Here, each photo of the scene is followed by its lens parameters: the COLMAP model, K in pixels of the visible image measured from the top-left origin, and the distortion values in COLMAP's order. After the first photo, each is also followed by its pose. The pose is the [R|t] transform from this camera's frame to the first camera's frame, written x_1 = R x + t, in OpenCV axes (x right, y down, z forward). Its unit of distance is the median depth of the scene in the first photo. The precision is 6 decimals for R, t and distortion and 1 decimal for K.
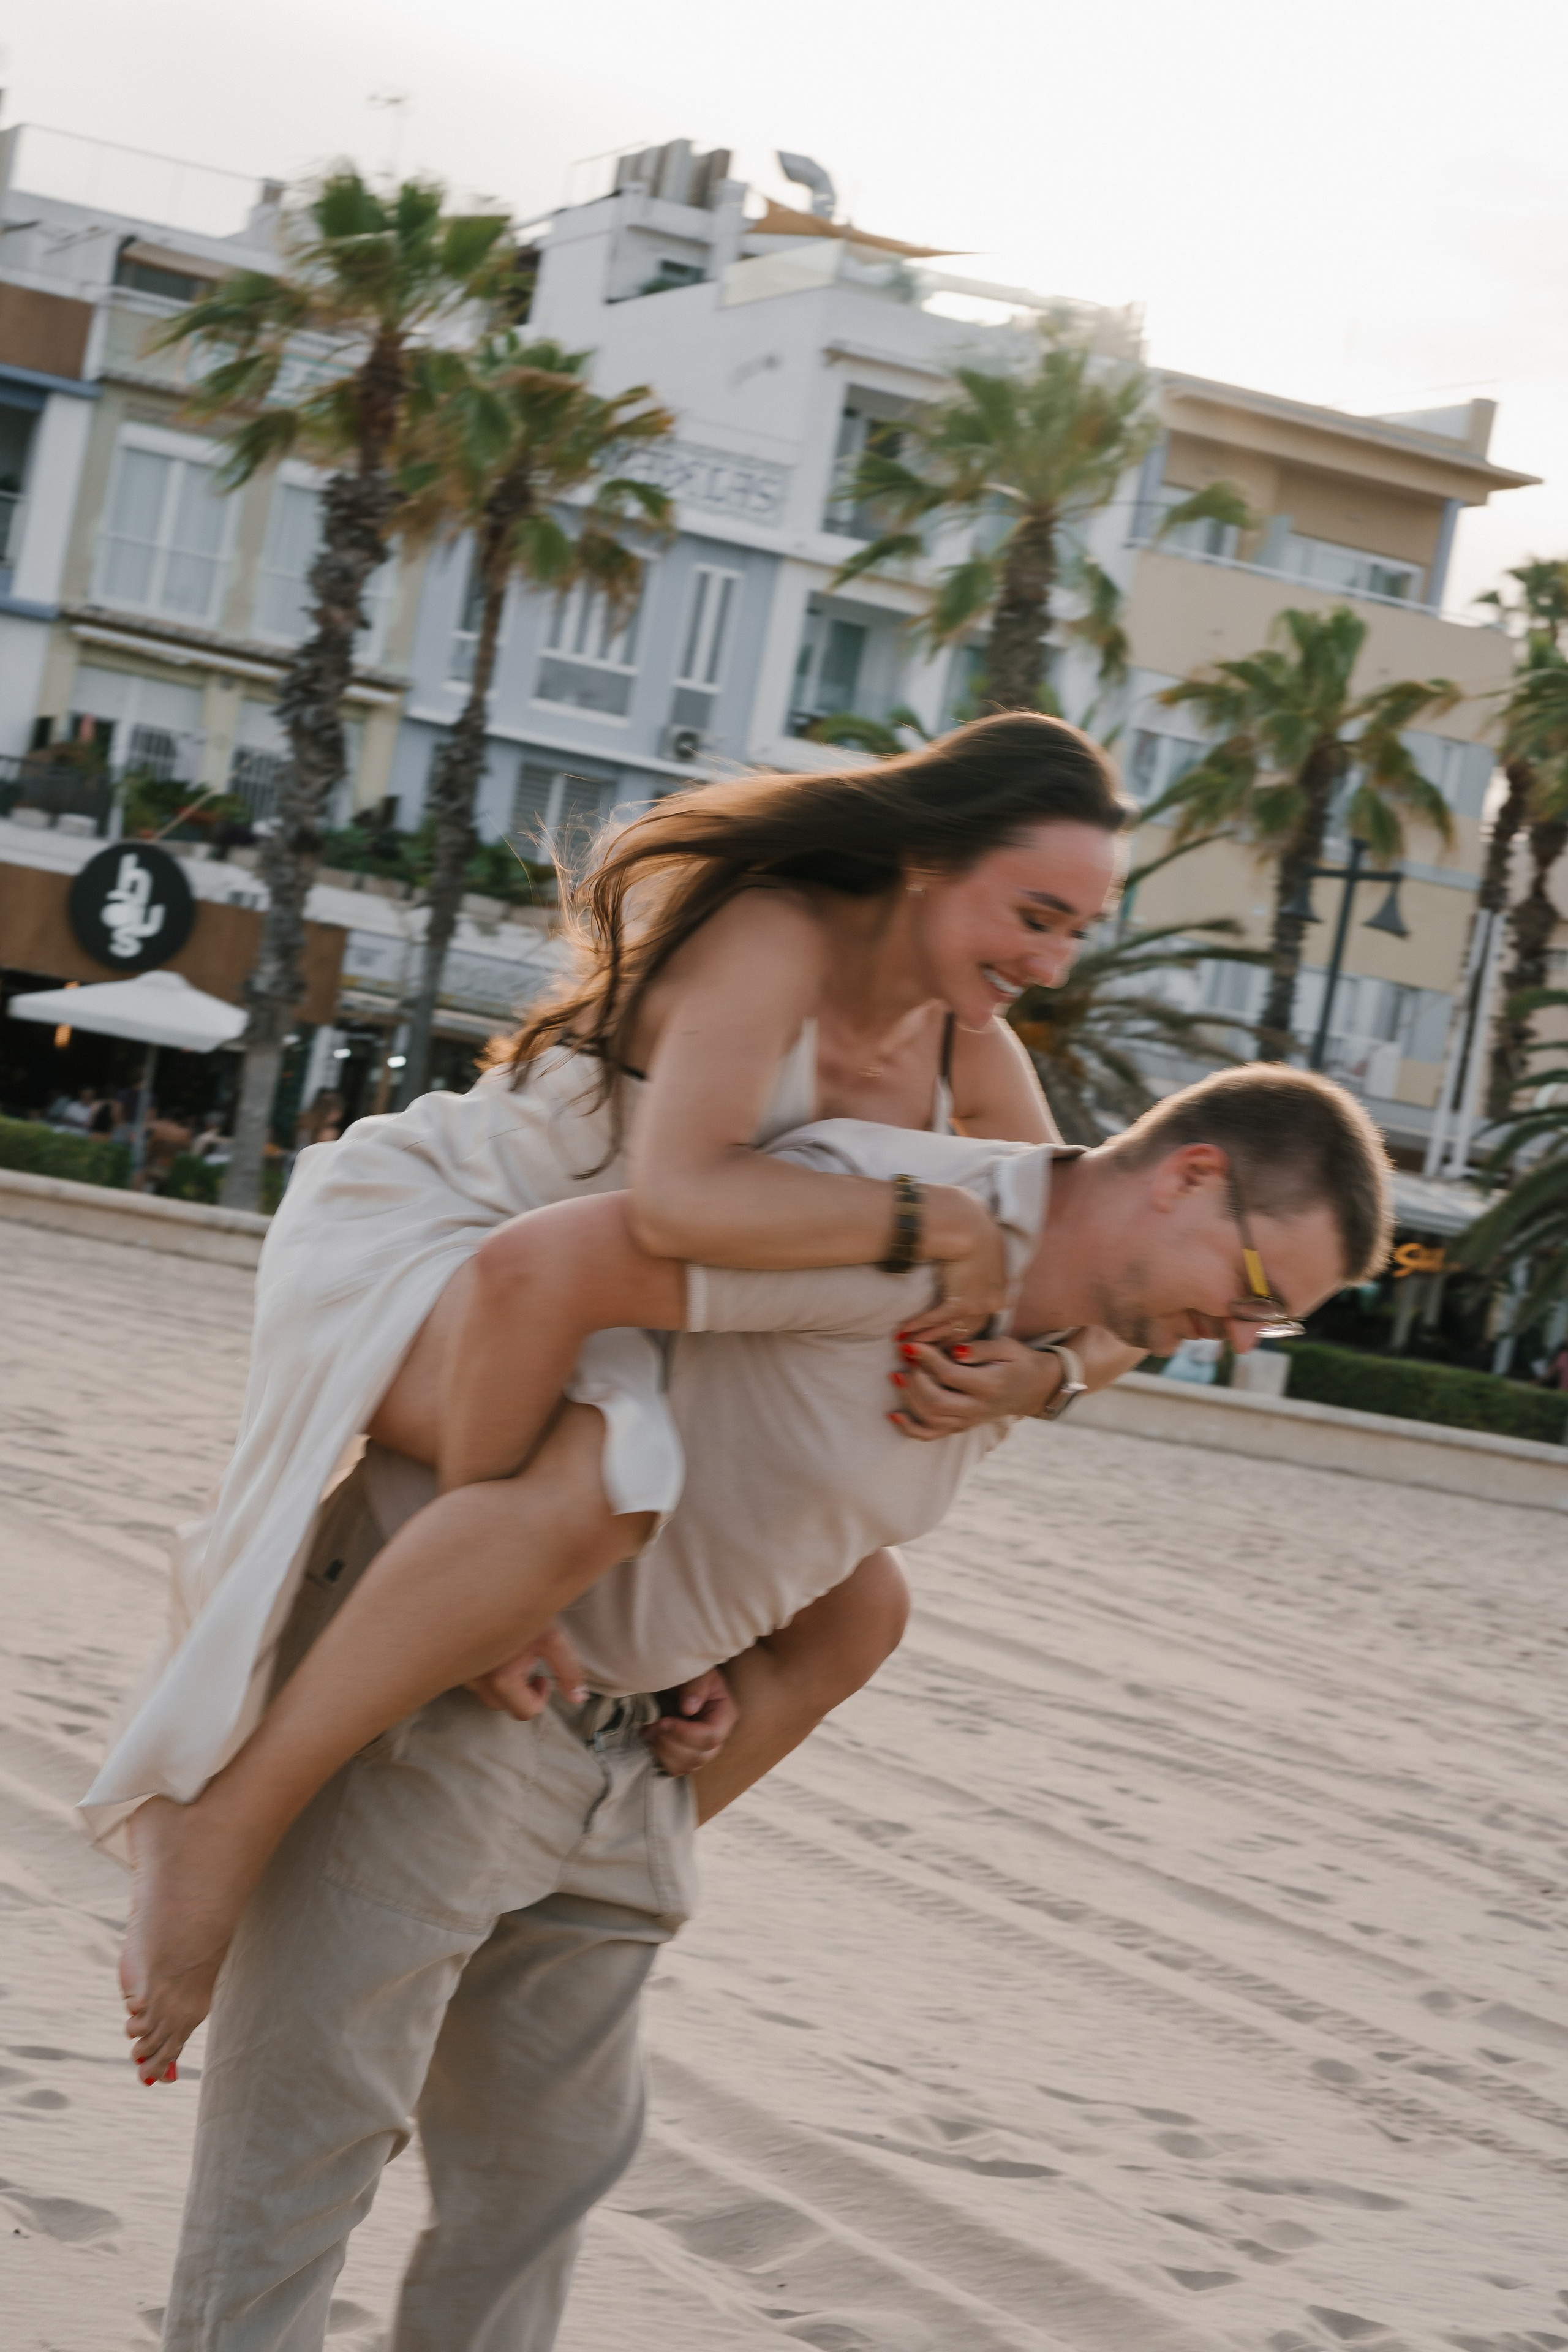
lens RADIAL K [[5676.7, 0, 784.0], [0, 5676.7, 1176.0], [0, 0, 1]] dist [0.499990, -4.161272]
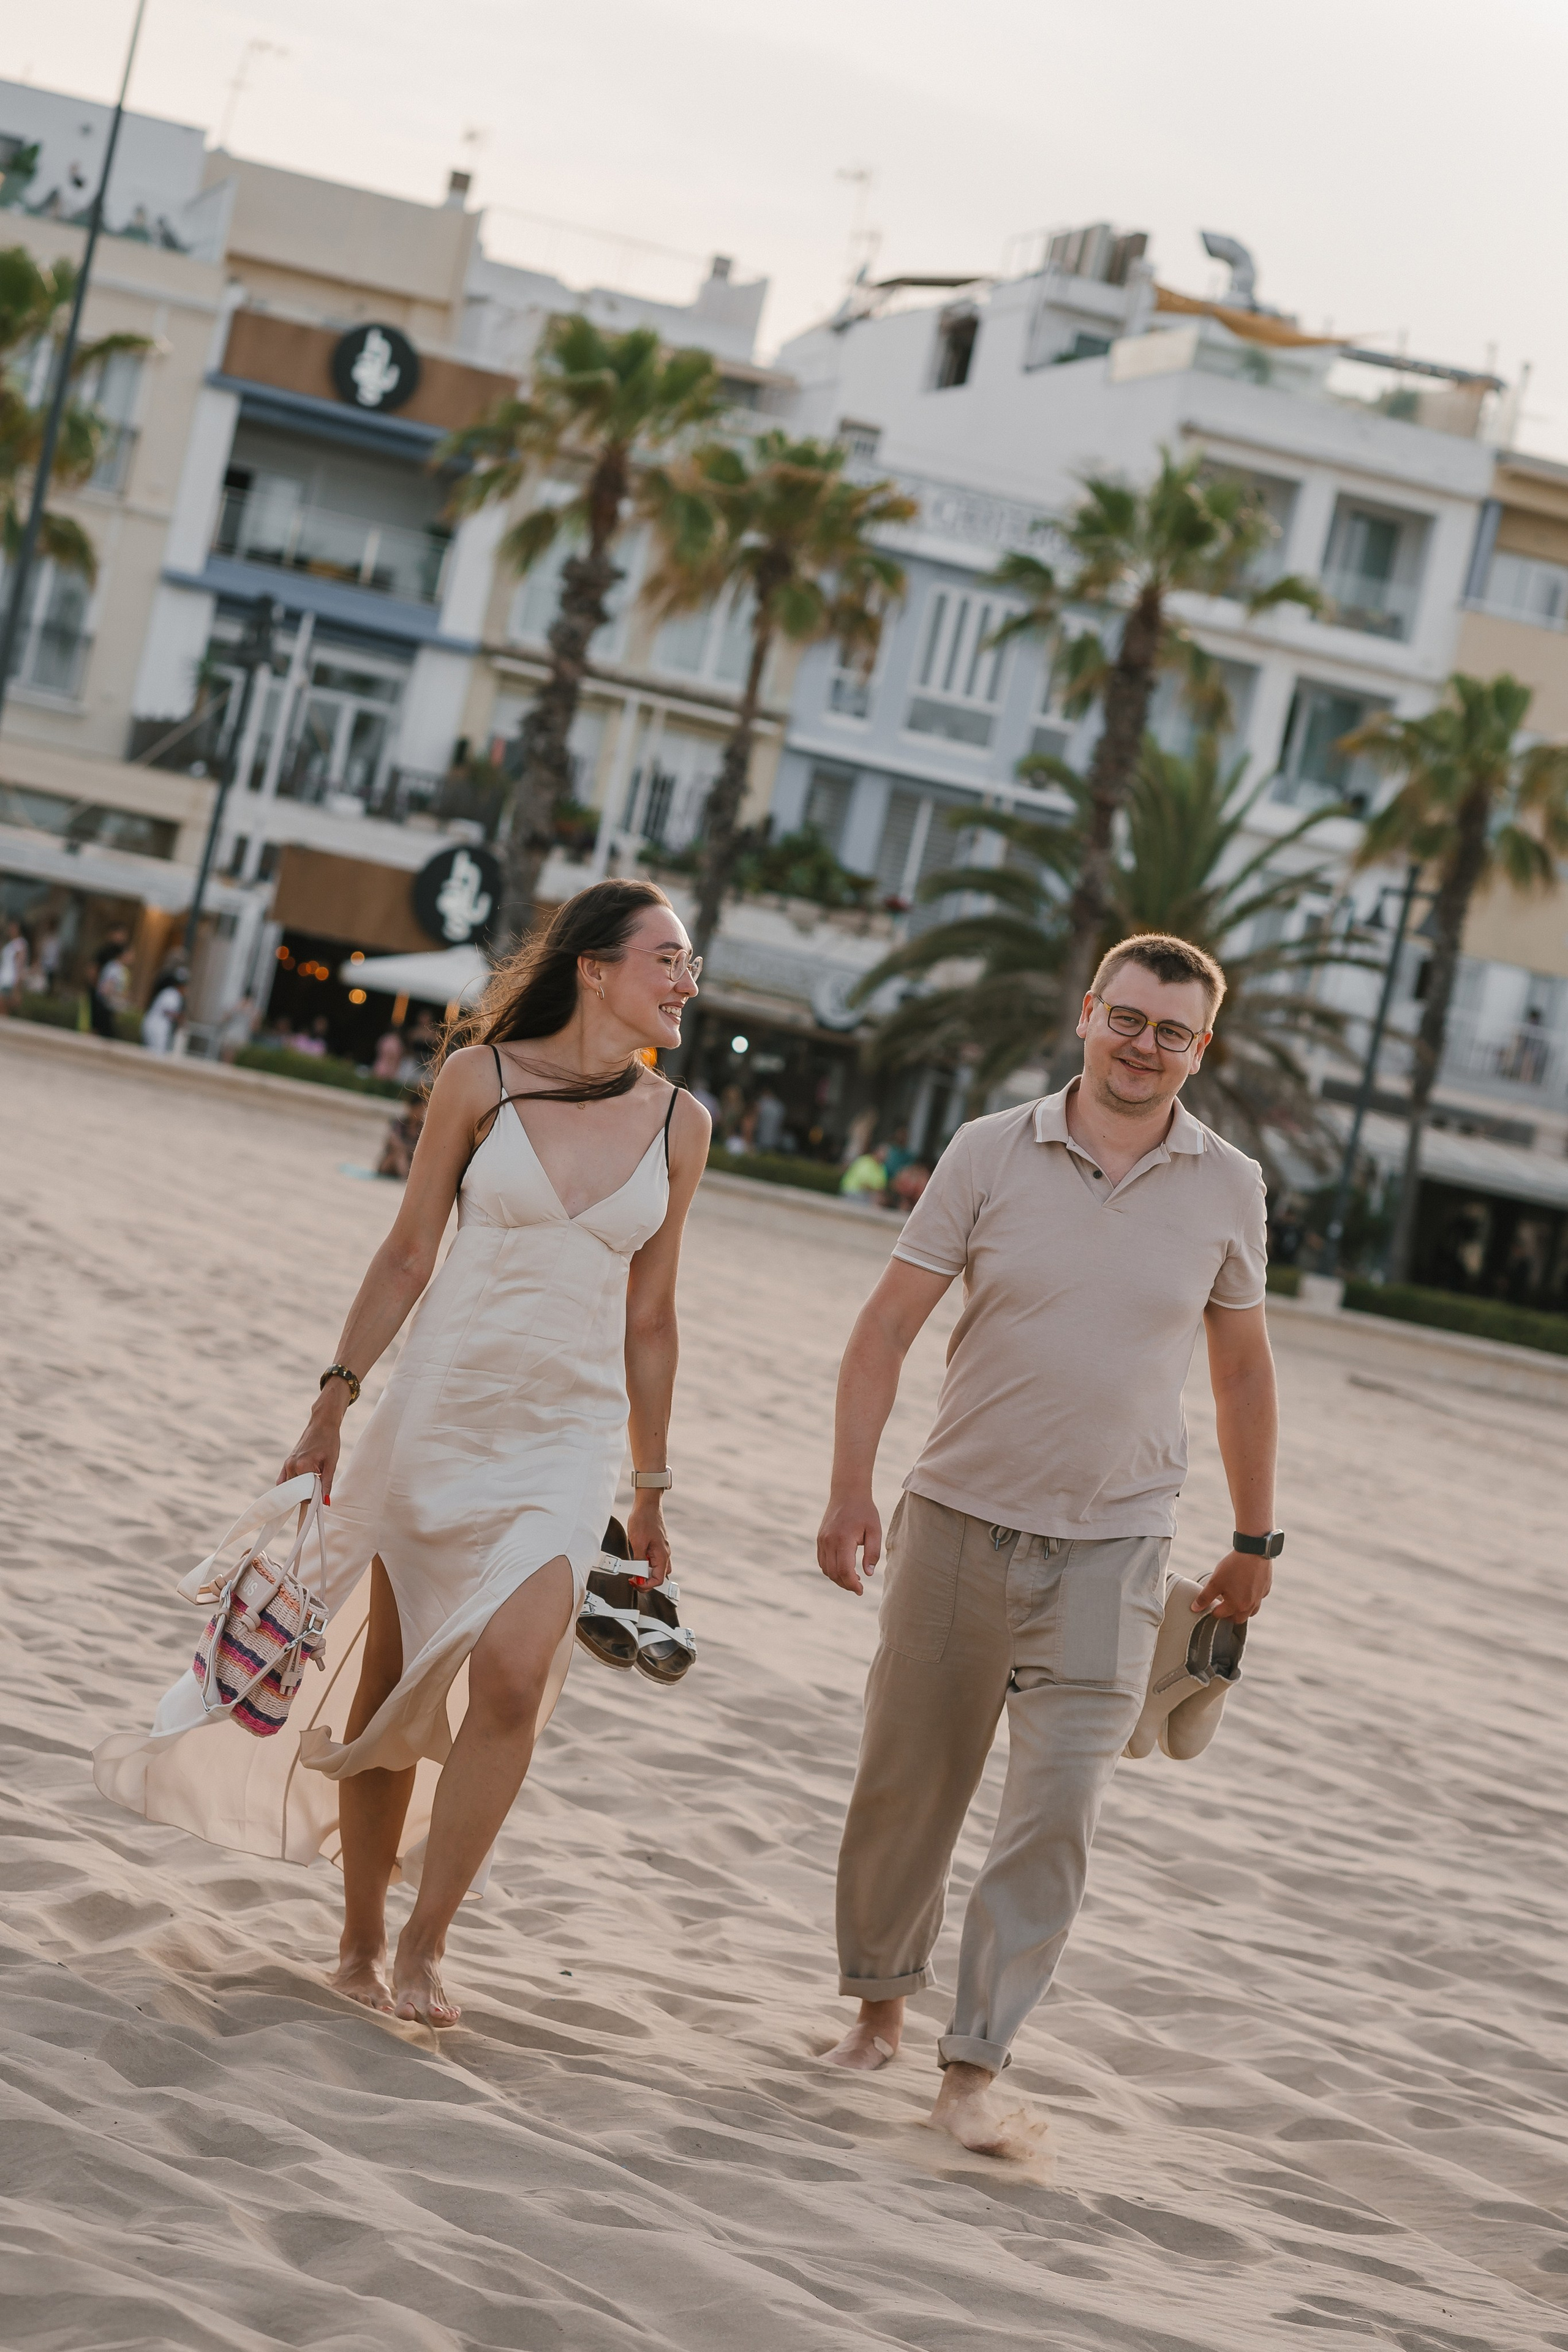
lens RADIAL K [[5676.7, 0, 784.0], [0, 5676.7, 1176.0], [0, 0, 1]] dist [0.499990, -4.161272]
pose [[0.994785, 0.034766, -0.095889, 0.047083], [-0.035247, 0.999373, -0.003332, 0.009053], [0.095713, 0.006695, 0.995386, -0.129282]]
